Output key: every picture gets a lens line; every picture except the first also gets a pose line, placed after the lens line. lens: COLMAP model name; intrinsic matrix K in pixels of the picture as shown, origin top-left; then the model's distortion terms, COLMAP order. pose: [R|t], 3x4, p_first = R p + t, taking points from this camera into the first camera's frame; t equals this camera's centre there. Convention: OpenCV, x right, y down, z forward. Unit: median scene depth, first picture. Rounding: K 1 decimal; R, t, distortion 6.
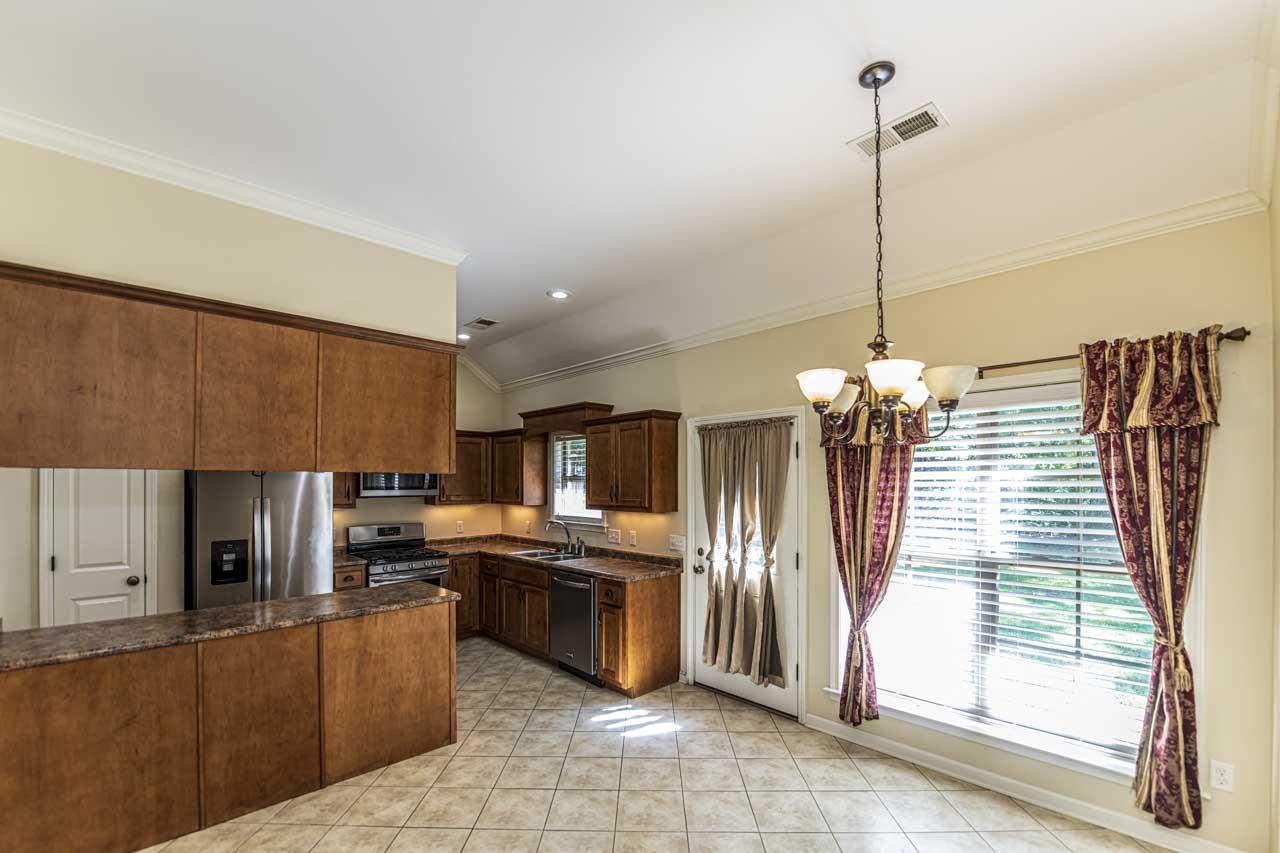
lens RADIAL K [[524.5, 0, 628.7], [0, 524.5, 461.9], [0, 0, 1]] dist [-0.012441, -0.003676]
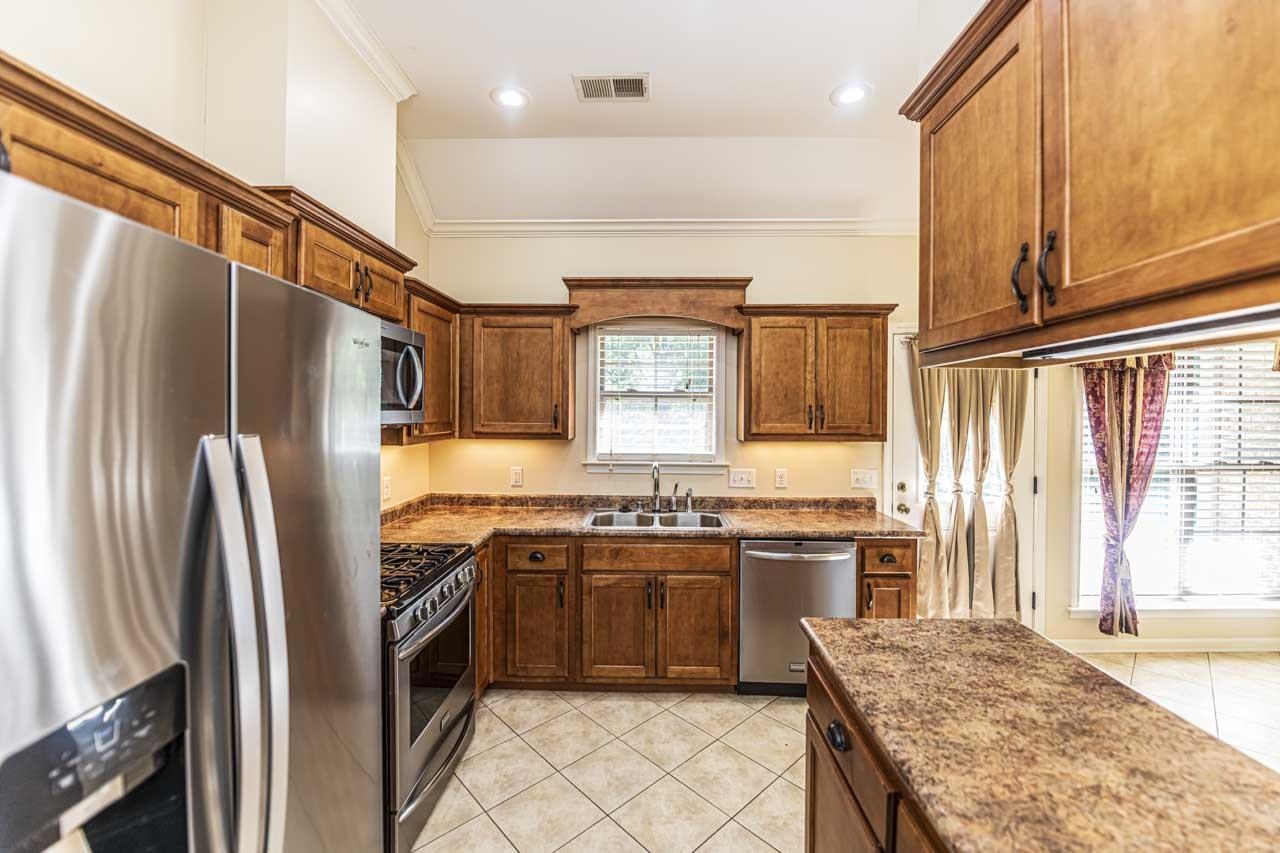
lens RADIAL K [[524.5, 0, 646.0], [0, 524.5, 409.6], [0, 0, 1]] dist [-0.012441, -0.003676]
pose [[0.708323, 0.009783, 0.705821, -0.954693], [-0.033944, 0.999219, 0.020215, 0.062524], [-0.705072, -0.038277, 0.708102, 0.934618]]
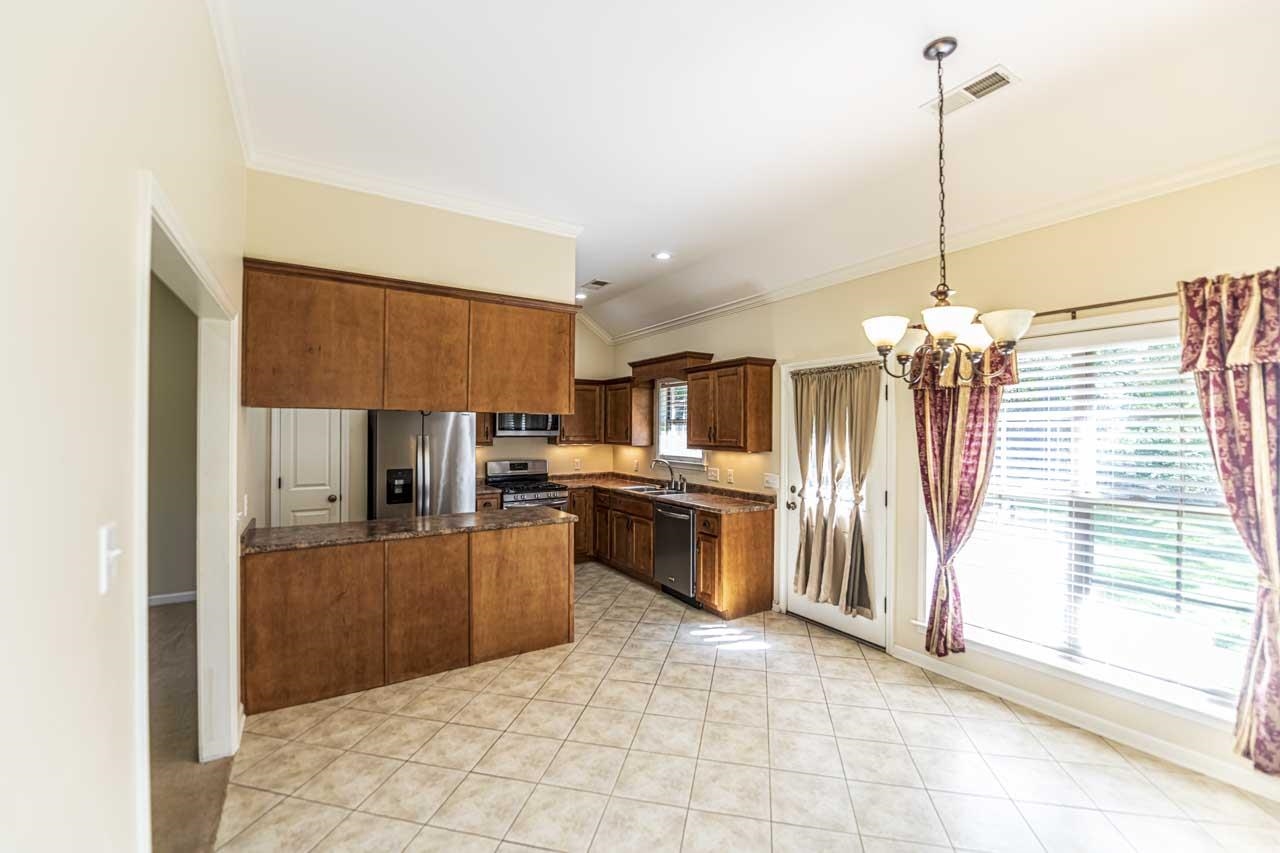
lens RADIAL K [[524.5, 0, 620.5], [0, 524.5, 413.1], [0, 0, 1]] dist [-0.012441, -0.003676]
pose [[0.974061, 0.003634, -0.226256, 0.046142], [-0.002857, 0.999989, 0.003763, 0.017844], [0.226267, -0.003019, 0.974061, -0.152070]]
